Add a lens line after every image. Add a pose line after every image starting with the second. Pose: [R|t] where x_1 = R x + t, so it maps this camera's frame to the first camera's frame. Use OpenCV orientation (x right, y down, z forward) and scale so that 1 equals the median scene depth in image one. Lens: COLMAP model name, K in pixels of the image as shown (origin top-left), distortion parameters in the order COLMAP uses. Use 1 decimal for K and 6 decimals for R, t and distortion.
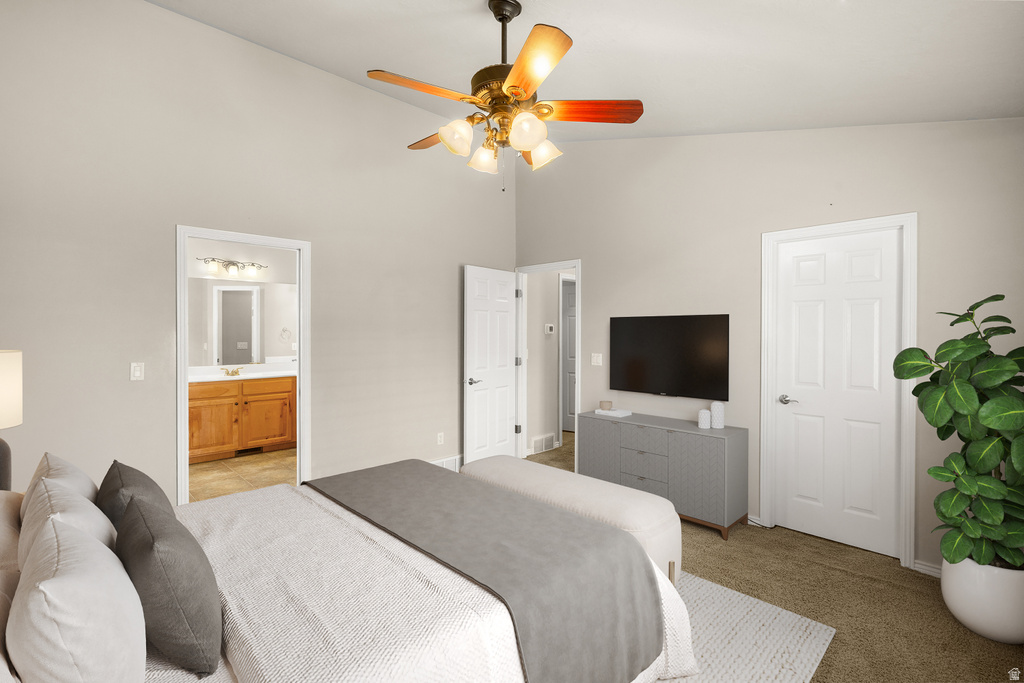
lens RADIAL K [[472.8, 0, 509.8], [0, 472.8, 336.0], [0, 0, 1]] dist [0.000612, 0.000468]
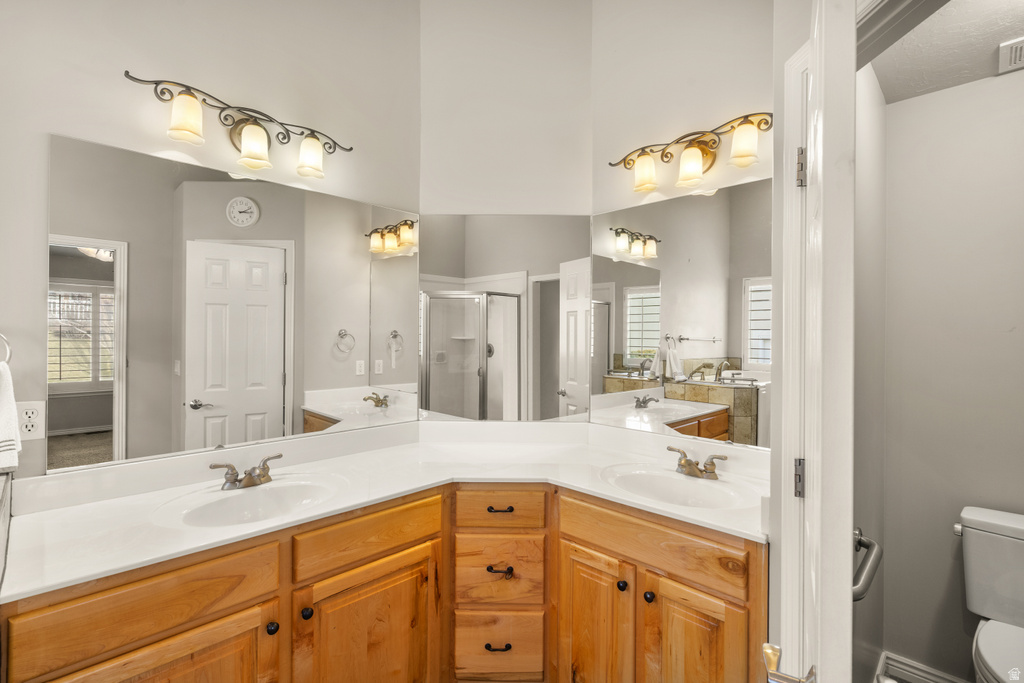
lens RADIAL K [[472.8, 0, 515.8], [0, 472.8, 336.3], [0, 0, 1]] dist [0.000612, 0.000468]
pose [[0.999700, 0.003598, 0.024215, -0.428948], [-0.003394, 0.999958, -0.008479, -0.009607], [-0.024244, 0.008395, 0.999671, 0.701204]]
